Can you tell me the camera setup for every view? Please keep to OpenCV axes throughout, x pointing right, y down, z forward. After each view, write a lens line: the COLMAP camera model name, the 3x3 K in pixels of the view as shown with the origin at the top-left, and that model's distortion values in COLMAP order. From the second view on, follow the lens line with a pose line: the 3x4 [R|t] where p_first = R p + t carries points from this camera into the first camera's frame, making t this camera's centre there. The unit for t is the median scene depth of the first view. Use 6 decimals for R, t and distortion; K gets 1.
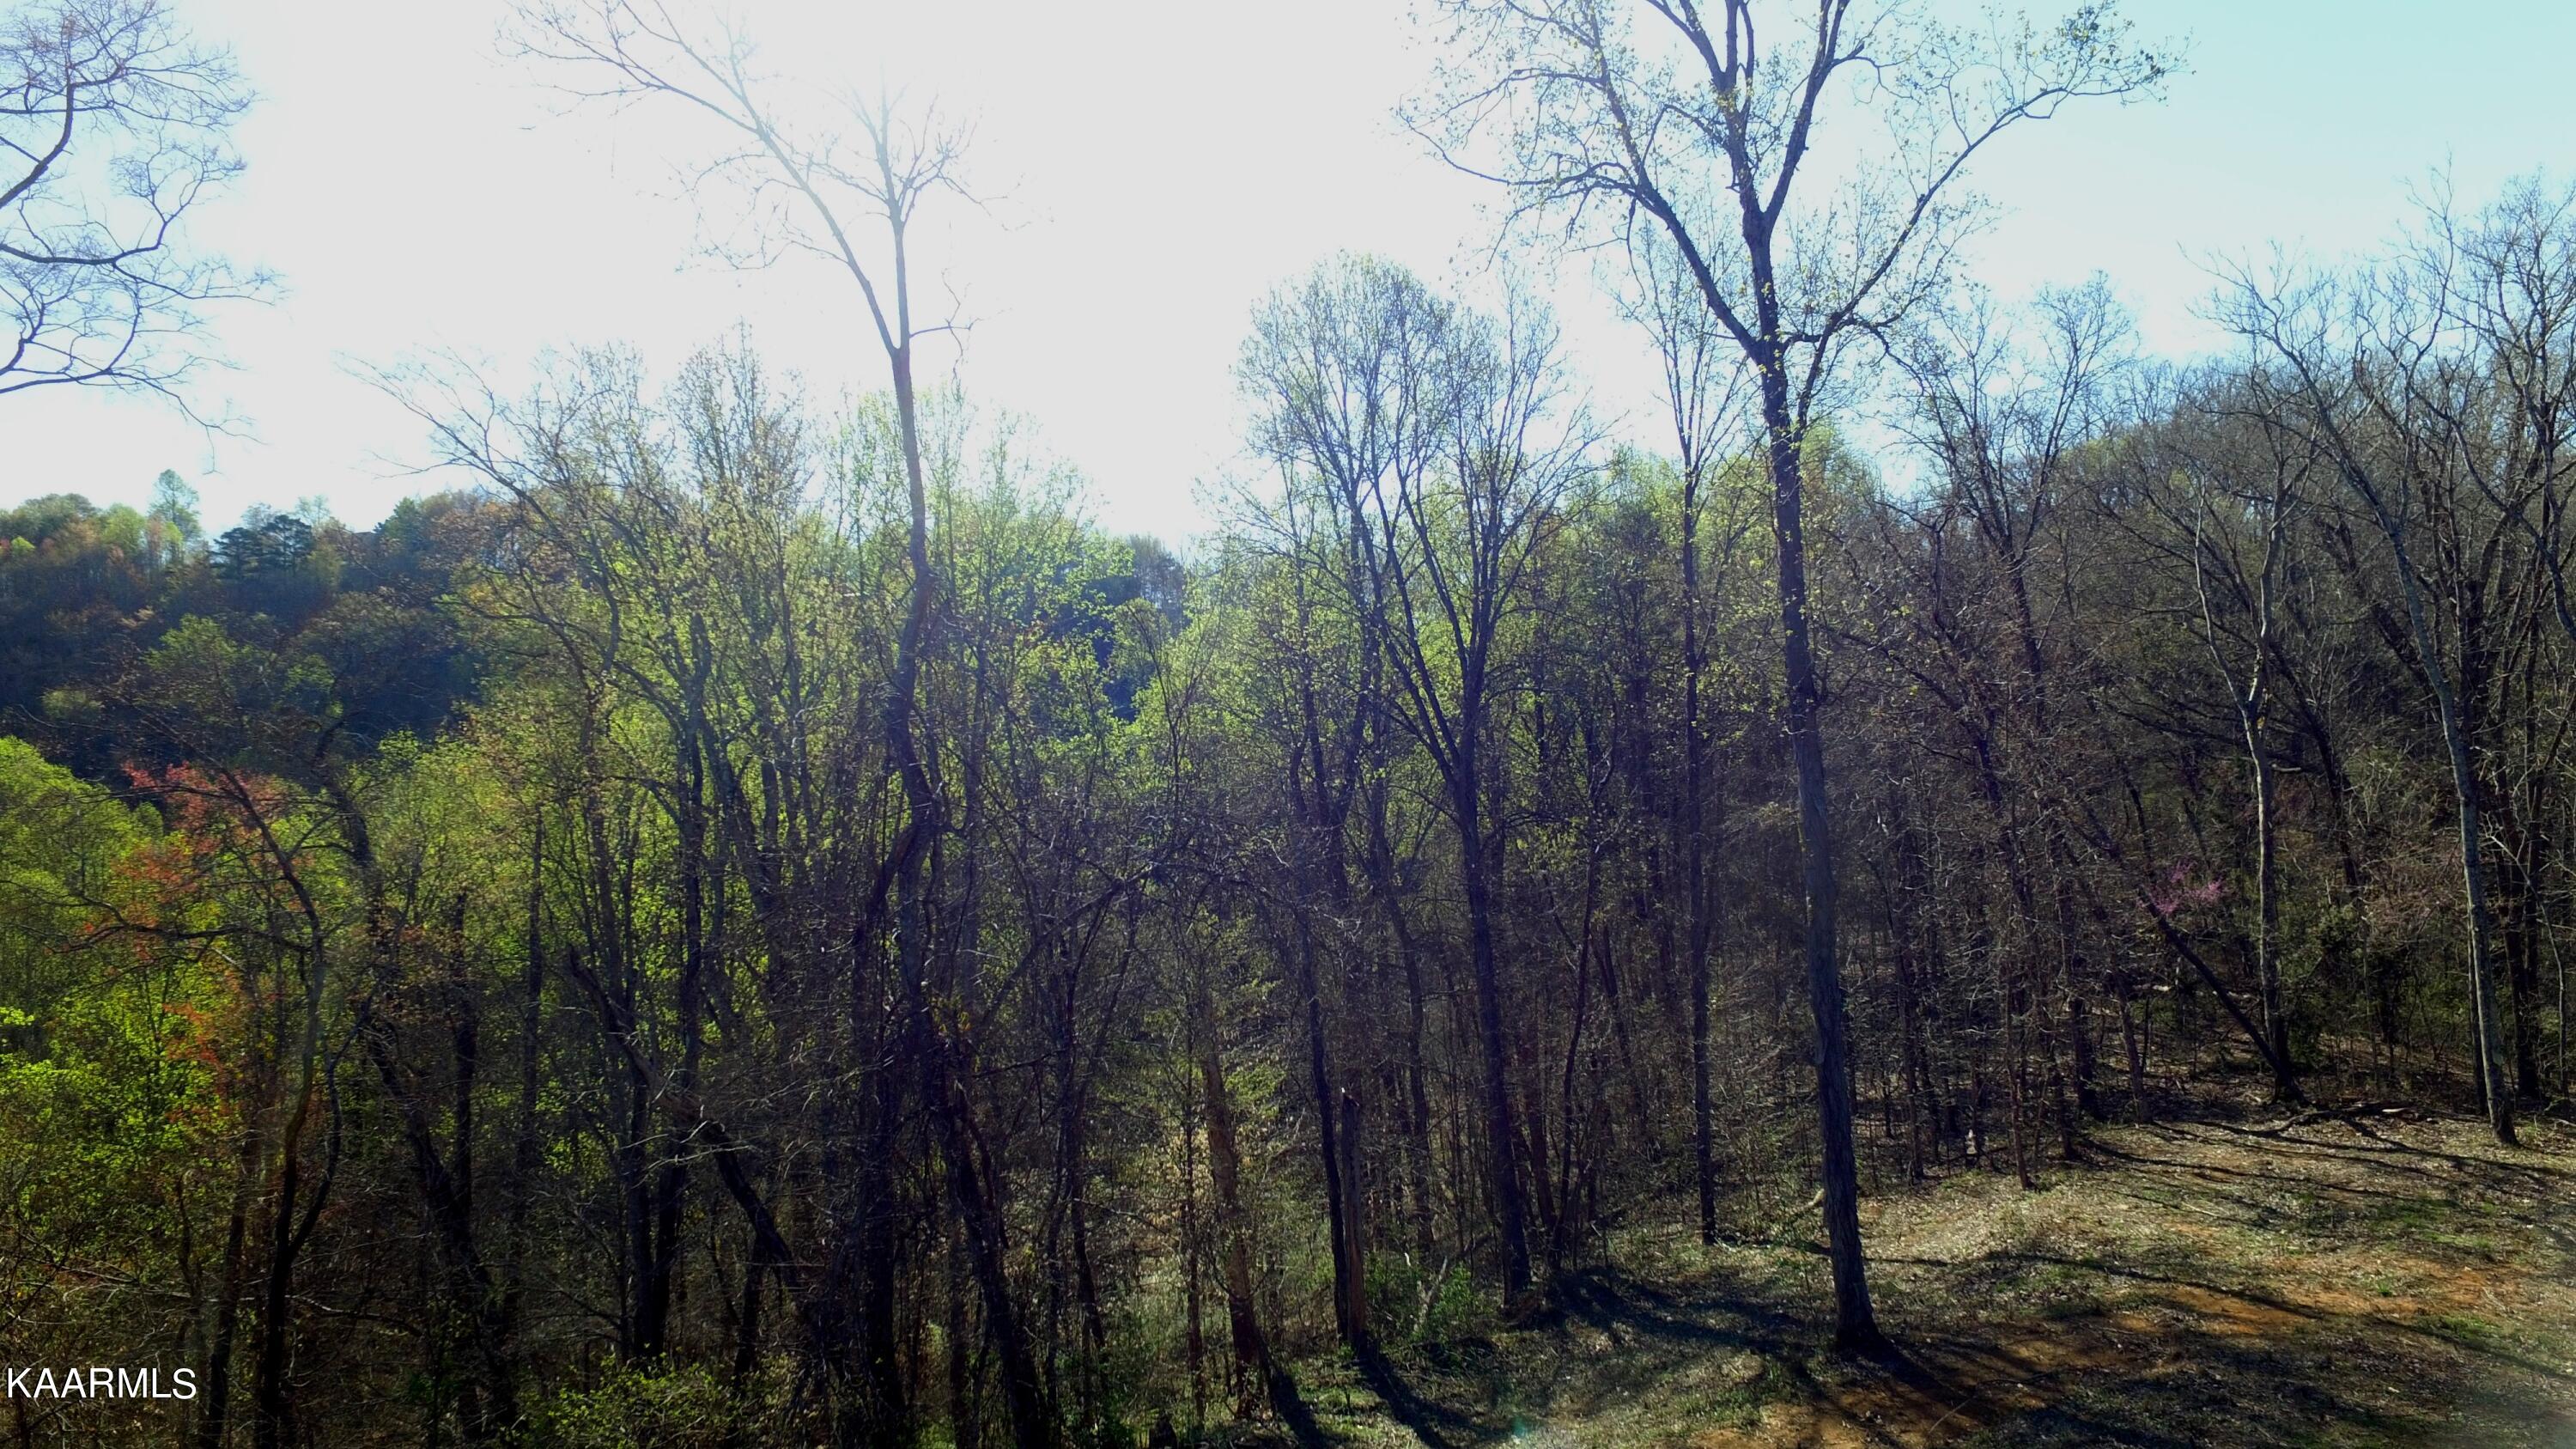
lens RADIAL K [[1502.5, 0, 1266.6], [0, 1502.5, 730.4], [0, 0, 1]] dist [-0.010853, 0.013520]
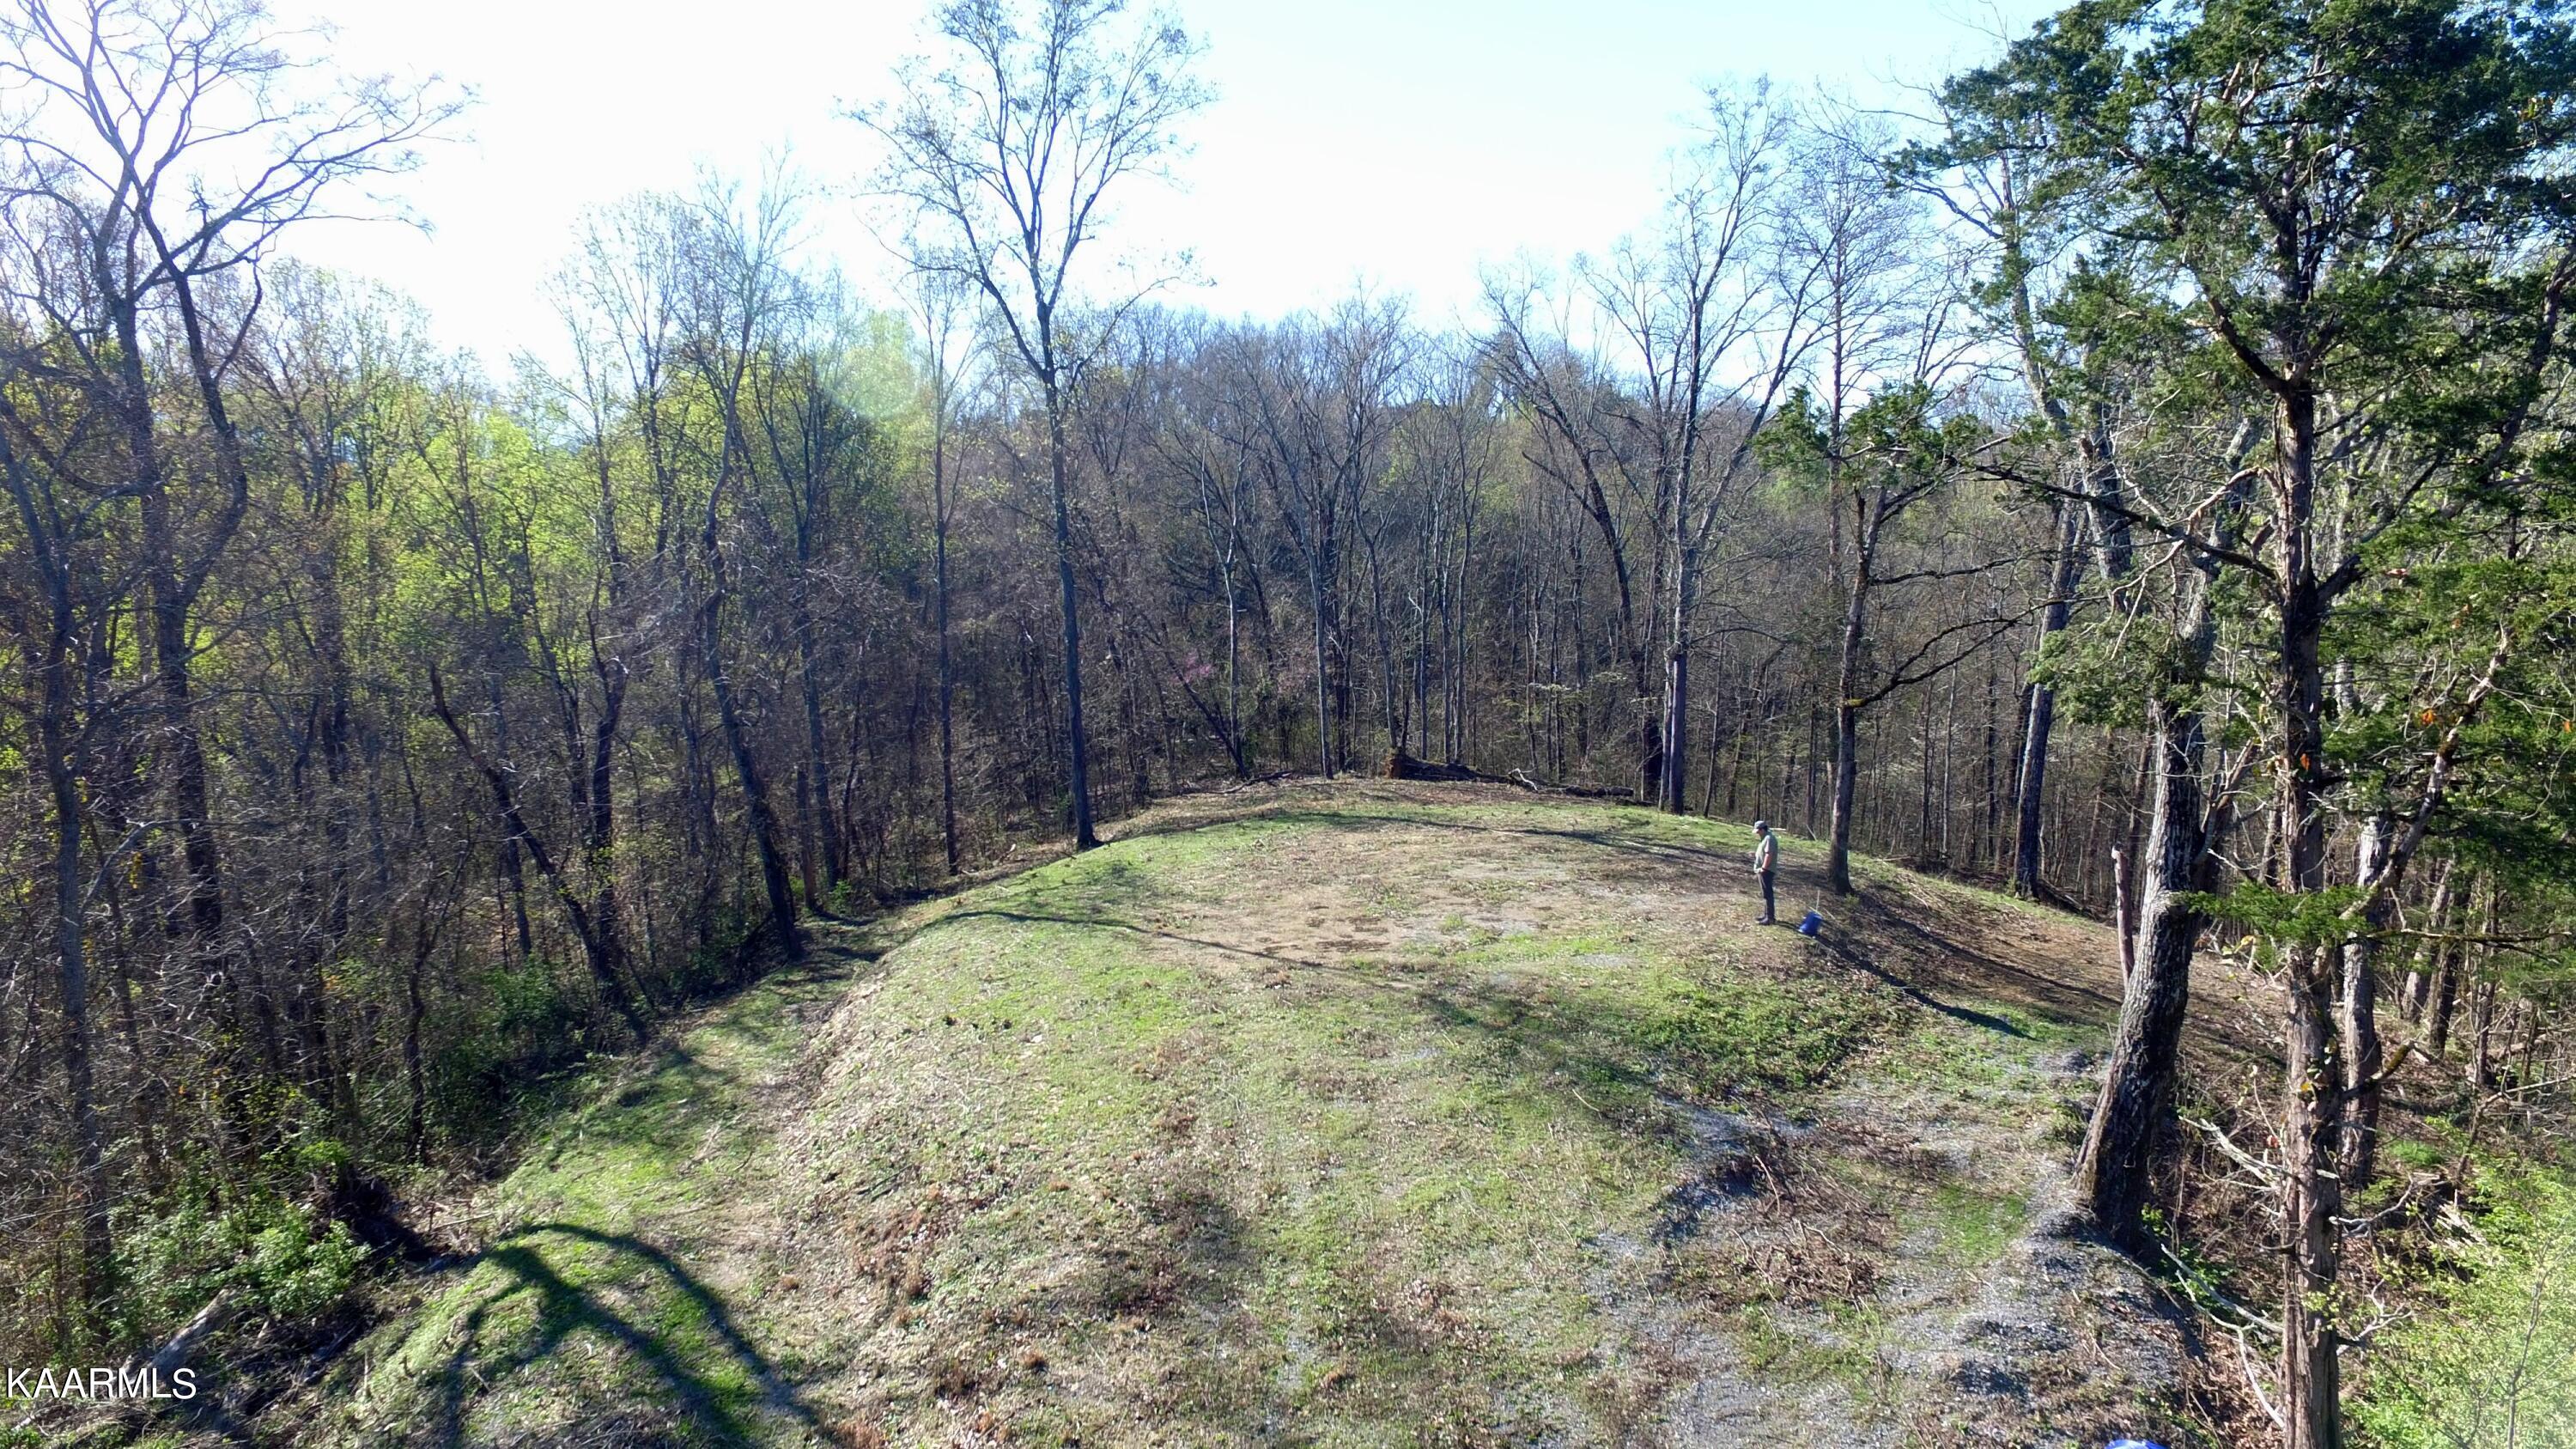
lens RADIAL K [[1502.5, 0, 1278.0], [0, 1502.5, 735.2], [0, 0, 1]] dist [-0.010853, 0.013520]
pose [[0.805942, -0.036232, 0.590884, -0.562634], [-0.019049, 0.996021, 0.087056, 0.044747], [-0.591688, -0.081418, 0.802045, -0.760621]]
